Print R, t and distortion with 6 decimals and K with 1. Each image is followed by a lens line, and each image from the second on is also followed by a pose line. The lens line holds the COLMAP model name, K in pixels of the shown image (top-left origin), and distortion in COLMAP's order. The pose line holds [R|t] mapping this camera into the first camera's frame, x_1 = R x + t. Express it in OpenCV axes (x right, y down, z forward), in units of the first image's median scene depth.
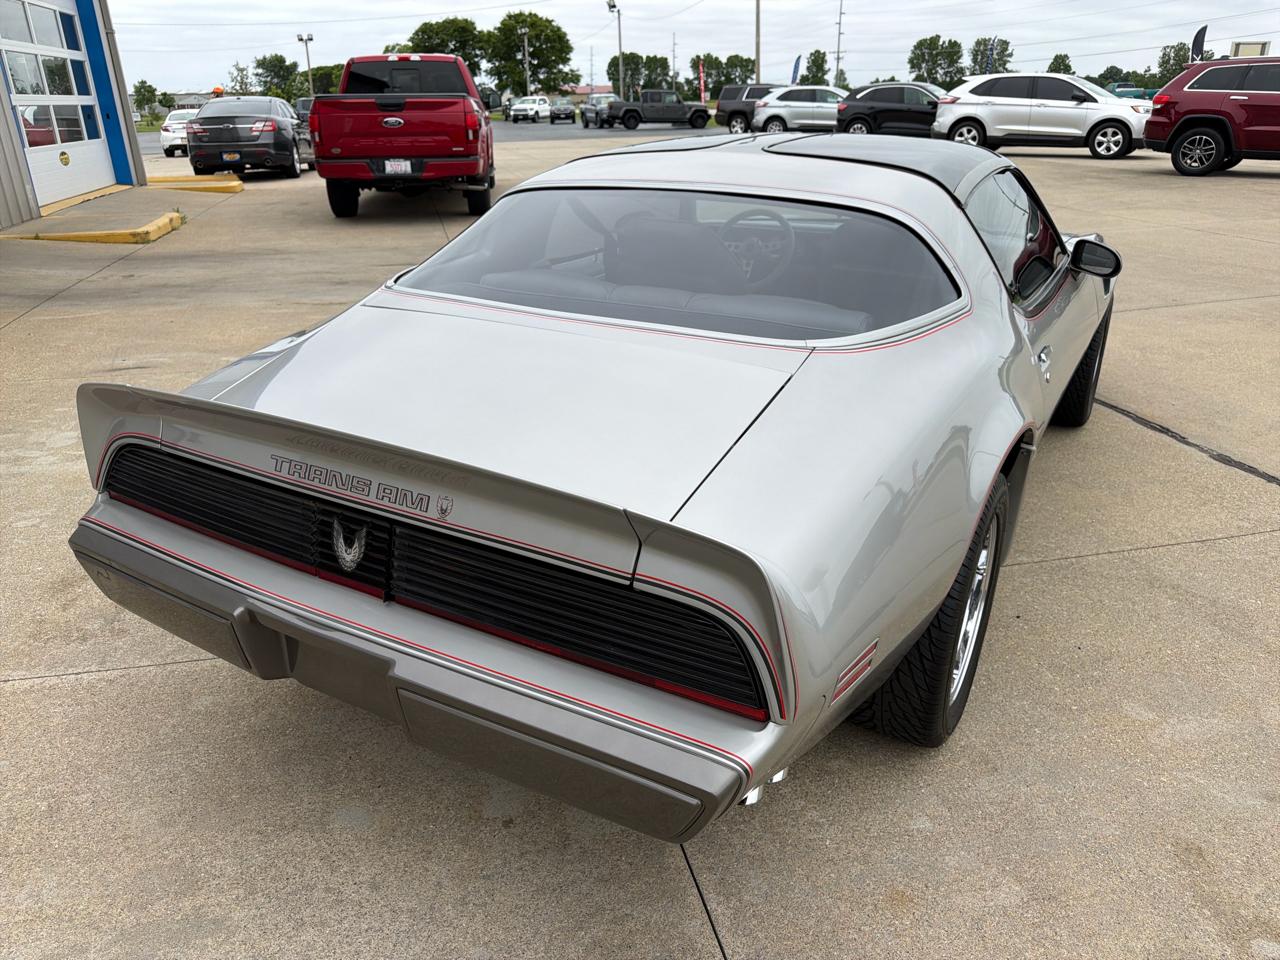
lens RADIAL K [[910.0, 0, 638.5], [0, 910.0, 487.4], [0, 0, 1]] dist [0.013479, -0.018079]
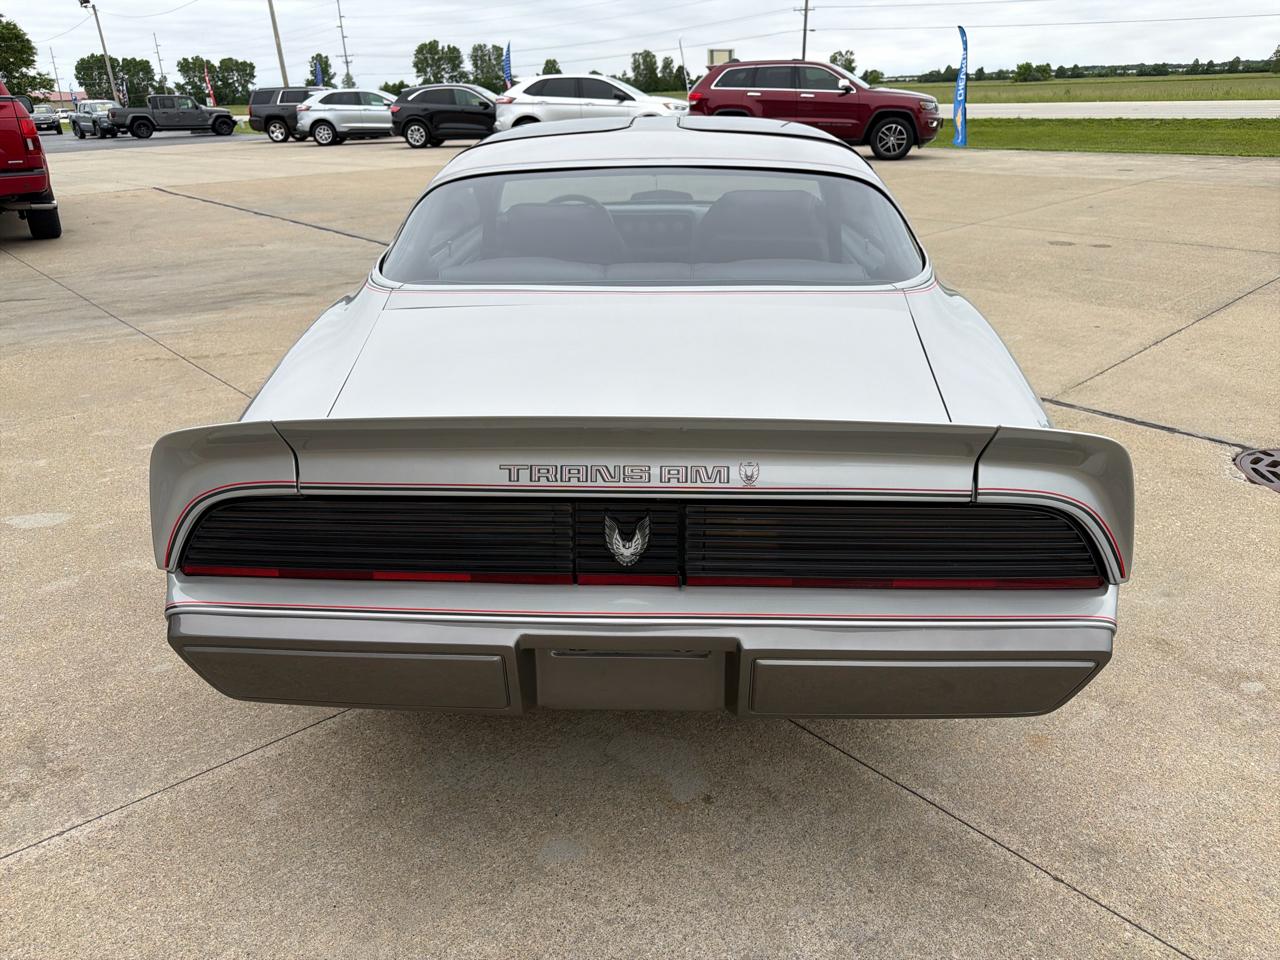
lens RADIAL K [[910.0, 0, 636.2], [0, 910.0, 477.5], [0, 0, 1]] dist [0.013479, -0.018079]
pose [[0.885171, -0.187910, 0.425632, -0.449987], [0.193415, 0.980637, 0.030699, -0.016974], [-0.423159, 0.055149, 0.904375, 0.092220]]
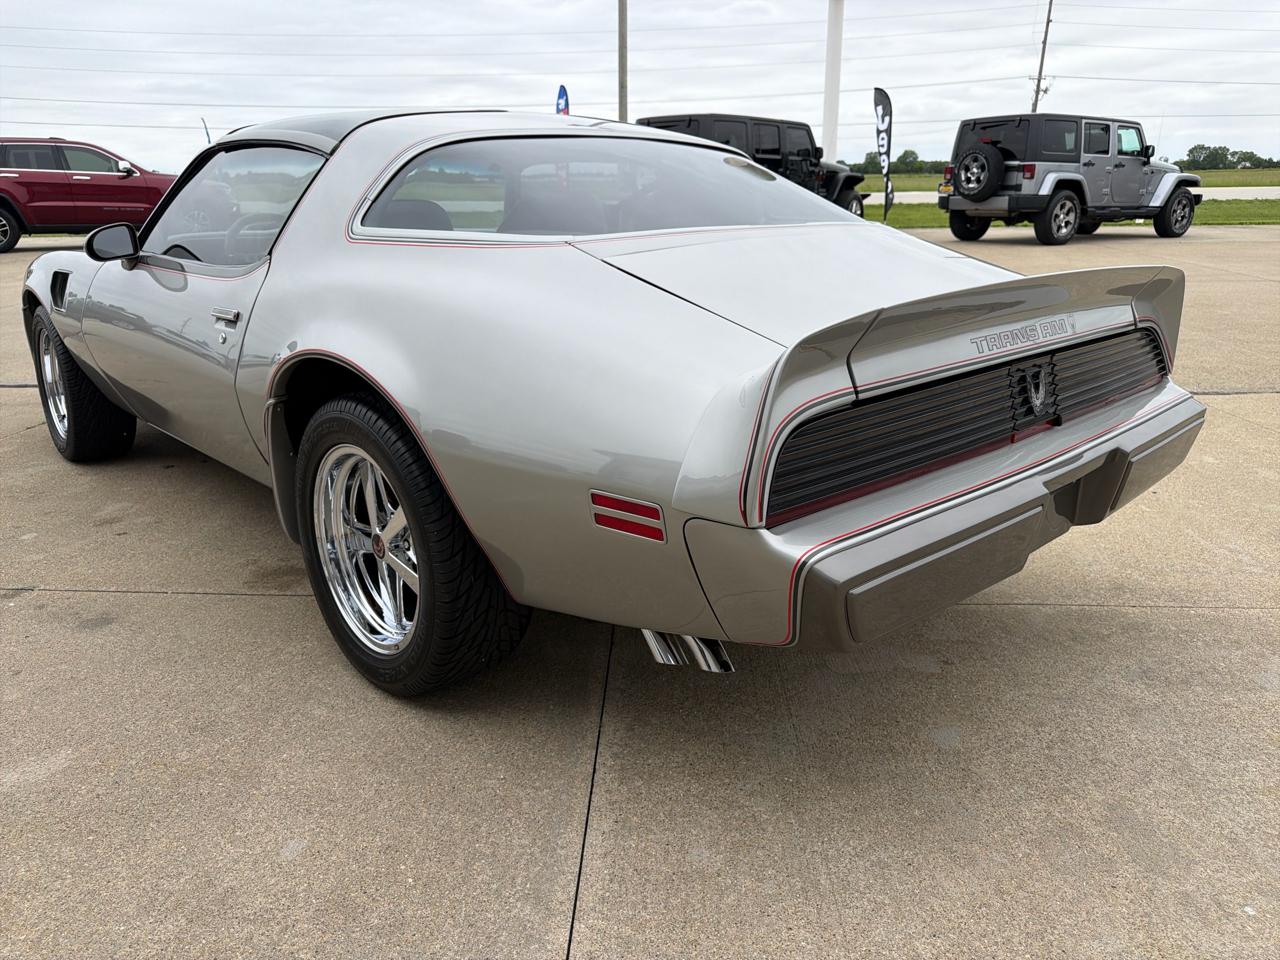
lens RADIAL K [[910.0, 0, 635.8], [0, 910.0, 485.3], [0, 0, 1]] dist [0.013479, -0.018079]
pose [[0.285012, -0.292777, 0.912716, -0.954446], [0.382946, 0.907696, 0.171585, -0.131553], [-0.878704, 0.300617, 0.370822, 0.676972]]
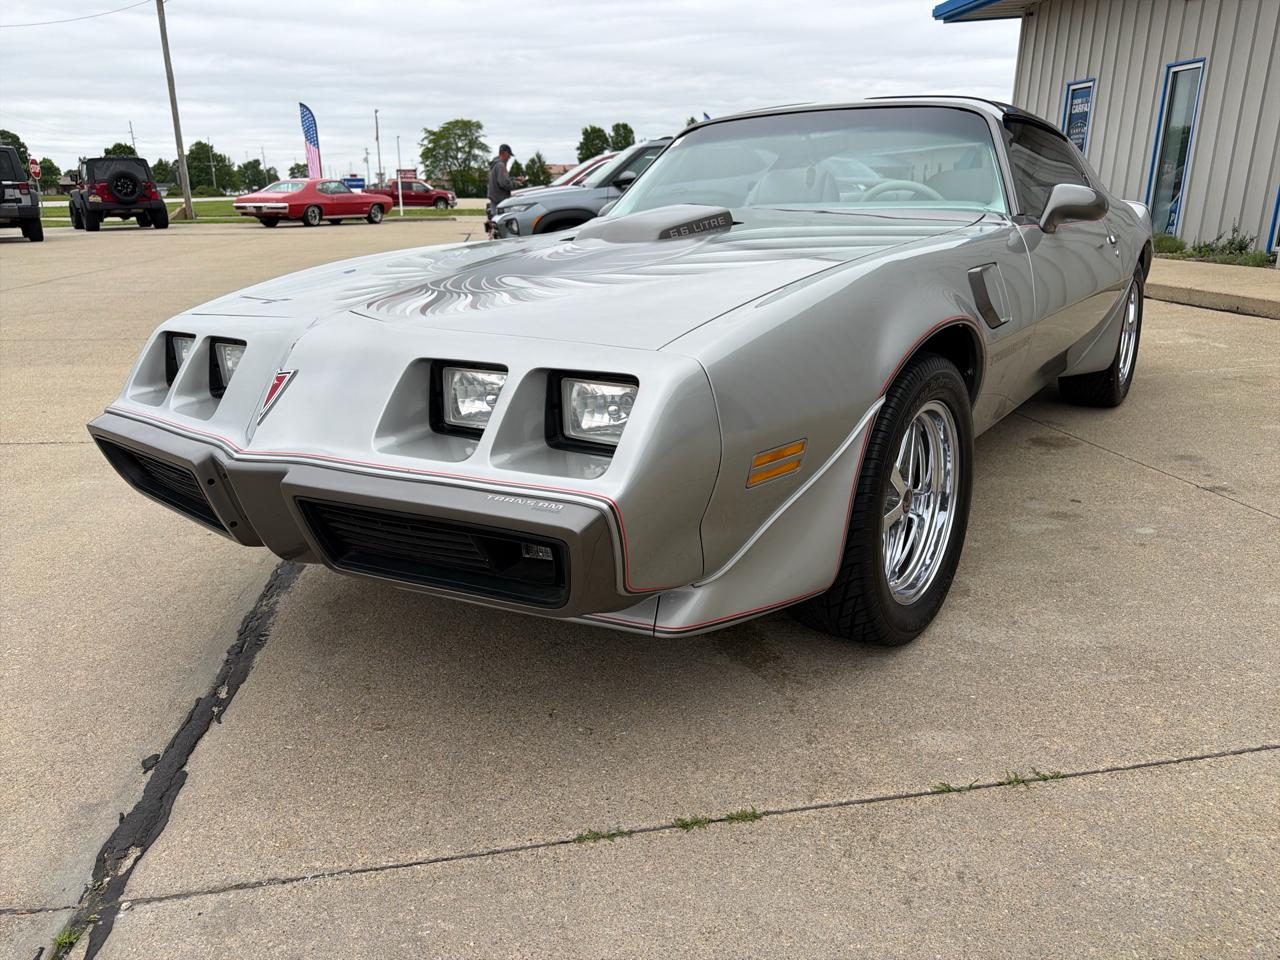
lens RADIAL K [[910.0, 0, 643.1], [0, 910.0, 492.3], [0, 0, 1]] dist [0.013479, -0.018079]
pose [[-0.995584, -0.004252, 0.093777, 0.430414], [0.058458, 0.753553, 0.654783, -0.973846], [-0.073450, 0.657373, -0.749977, 2.735350]]
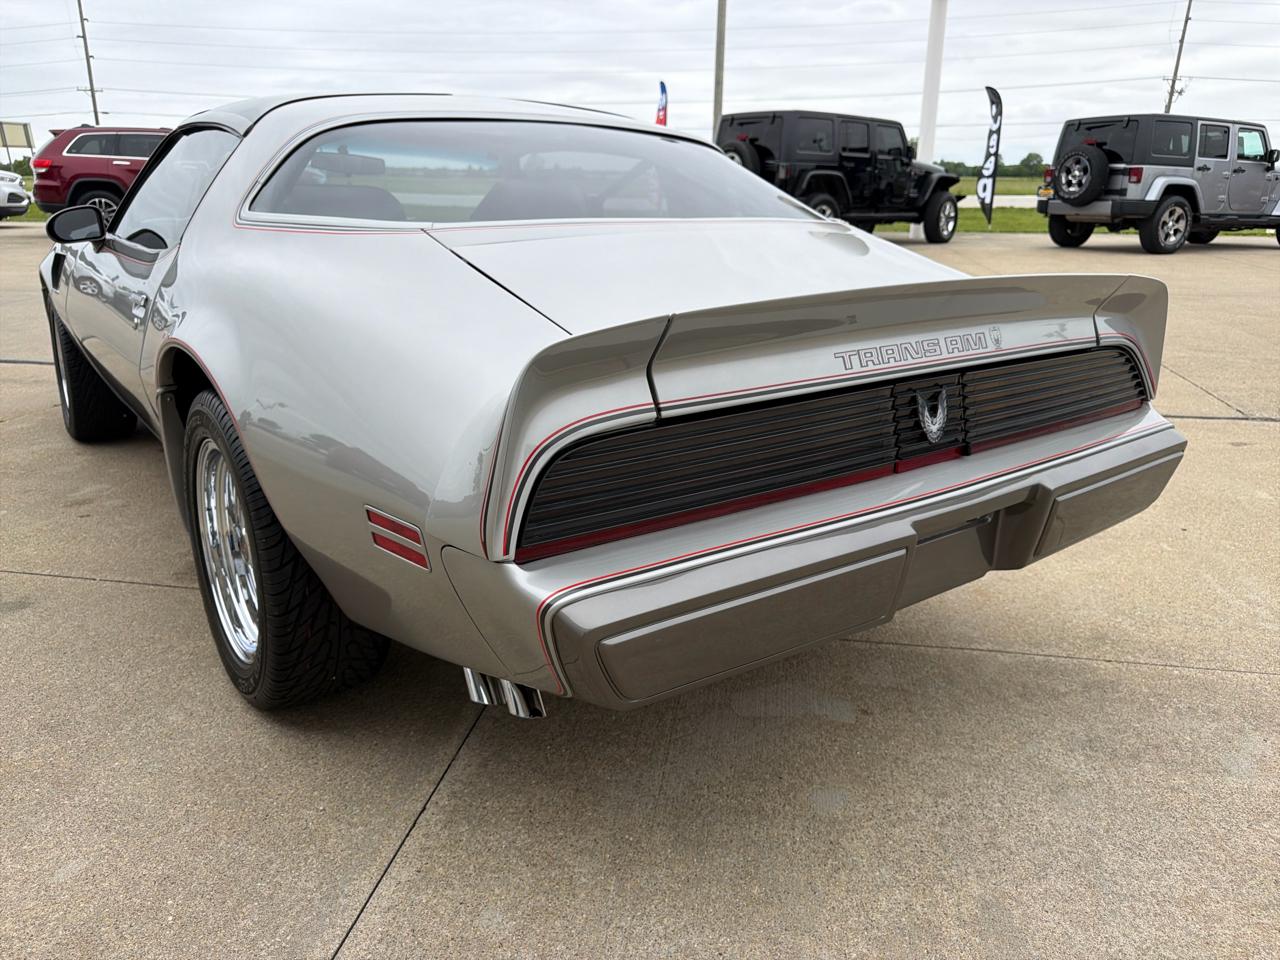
lens RADIAL K [[910.0, 0, 644.2], [0, 910.0, 484.8], [0, 0, 1]] dist [0.013479, -0.018079]
pose [[0.386174, -0.277142, 0.879808, -0.827048], [0.352566, 0.925726, 0.136855, -0.066988], [-0.852389, 0.257341, 0.455202, 0.544933]]
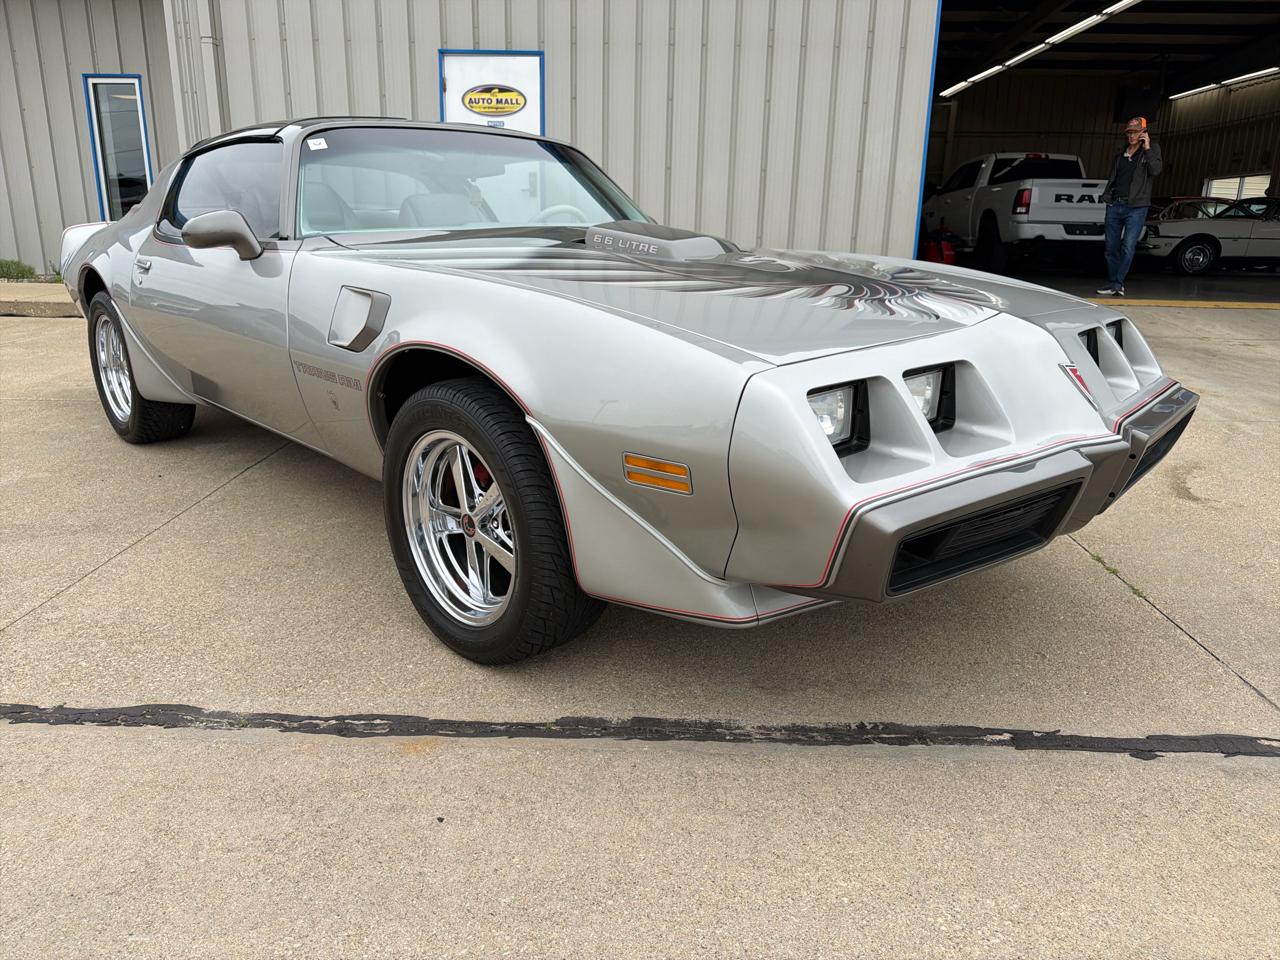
lens RADIAL K [[910.0, 0, 636.5], [0, 910.0, 487.4], [0, 0, 1]] dist [0.013479, -0.018079]
pose [[-0.282589, 0.276179, -0.918623, 1.608732], [-0.384965, 0.844501, 0.372318, -0.667301], [0.878604, 0.458850, -0.132327, 2.006957]]
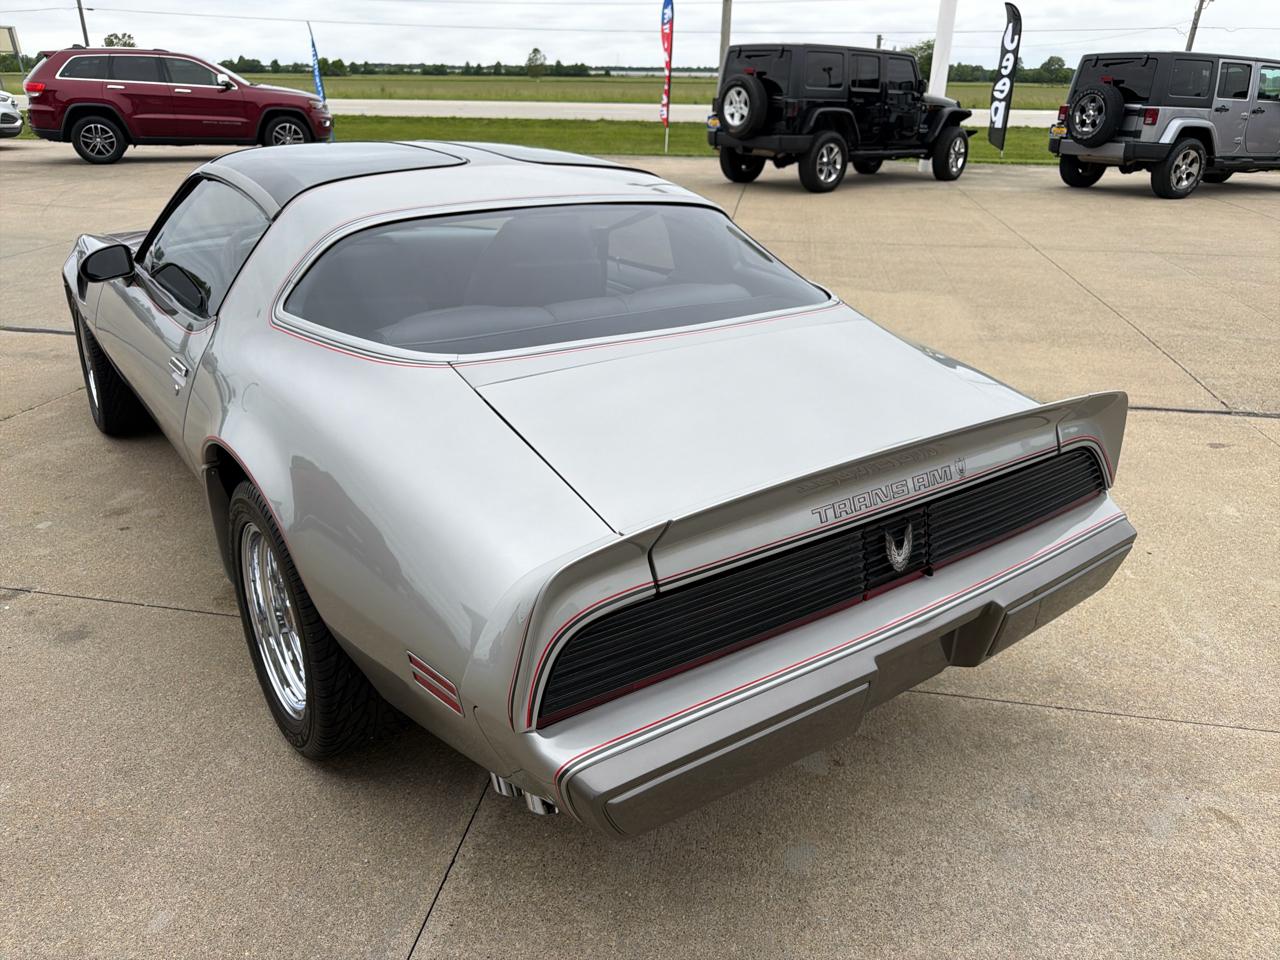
lens RADIAL K [[910.0, 0, 637.1], [0, 910.0, 487.3], [0, 0, 1]] dist [0.013479, -0.018079]
pose [[0.396476, -0.356180, 0.846134, -0.851782], [0.343062, 0.912381, 0.223317, -0.223183], [-0.851537, 0.201736, 0.483929, 0.471324]]
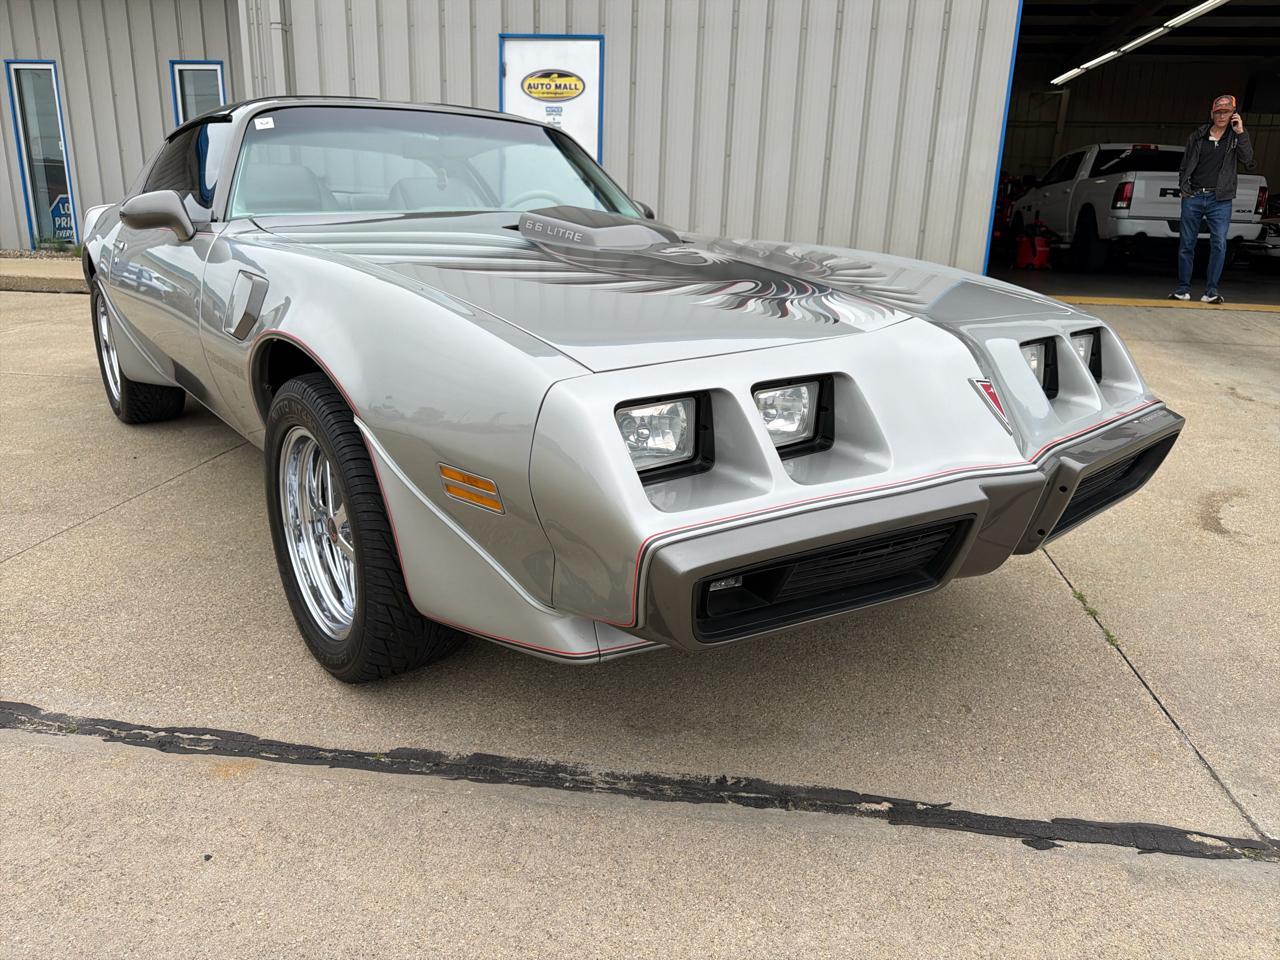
lens RADIAL K [[910.0, 0, 640.1], [0, 910.0, 485.8], [0, 0, 1]] dist [0.013479, -0.018079]
pose [[-0.383691, 0.269487, -0.883266, 1.468084], [-0.382031, 0.824466, 0.417502, -0.726630], [0.840734, 0.497627, -0.213387, 2.149510]]
